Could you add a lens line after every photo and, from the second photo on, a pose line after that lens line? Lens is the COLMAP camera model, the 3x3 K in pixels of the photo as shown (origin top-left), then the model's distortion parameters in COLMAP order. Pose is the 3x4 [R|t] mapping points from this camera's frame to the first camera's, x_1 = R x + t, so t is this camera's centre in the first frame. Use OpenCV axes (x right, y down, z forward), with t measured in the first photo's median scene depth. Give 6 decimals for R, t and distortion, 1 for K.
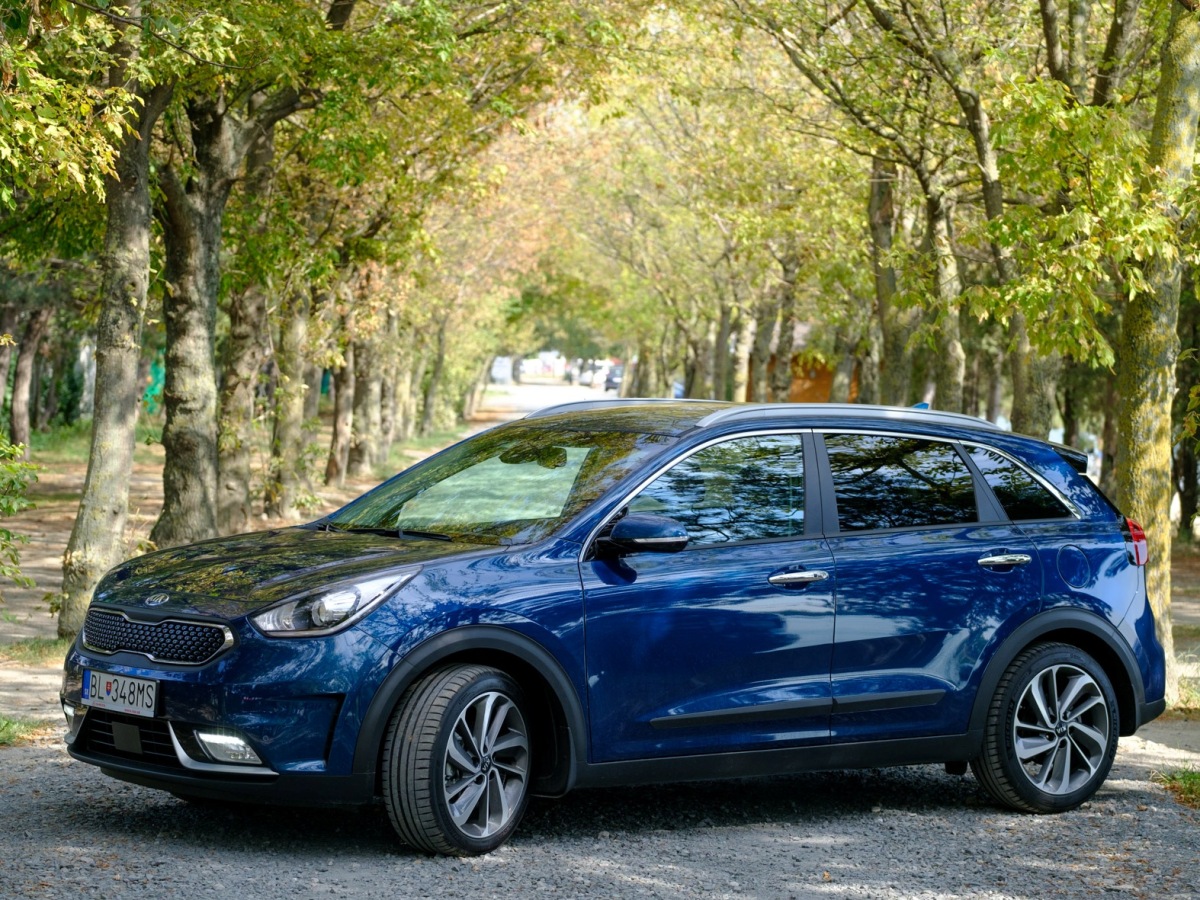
lens RADIAL K [[2910.1, 0, 600.0], [0, 2910.1, 450.0], [0, 0, 1]] dist [-0.128711, -1.179413]
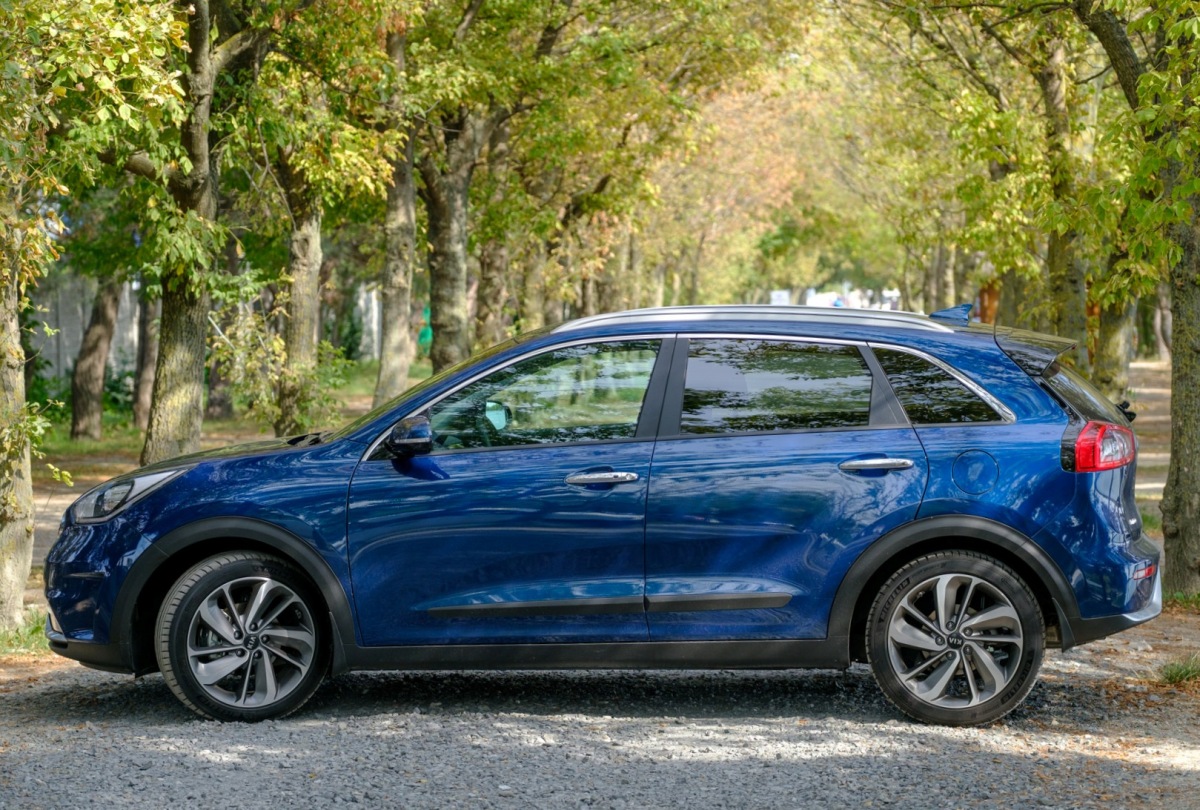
lens RADIAL K [[3608.0, 0, 600.0], [0, 3608.0, 405.0], [0, 0, 1]] dist [-0.901174, 0.114831]
pose [[0.993733, -0.032780, -0.106870, 0.111368], [0.032608, 0.999463, -0.003360, 0.028627], [0.106922, -0.000146, 0.994267, -0.691699]]
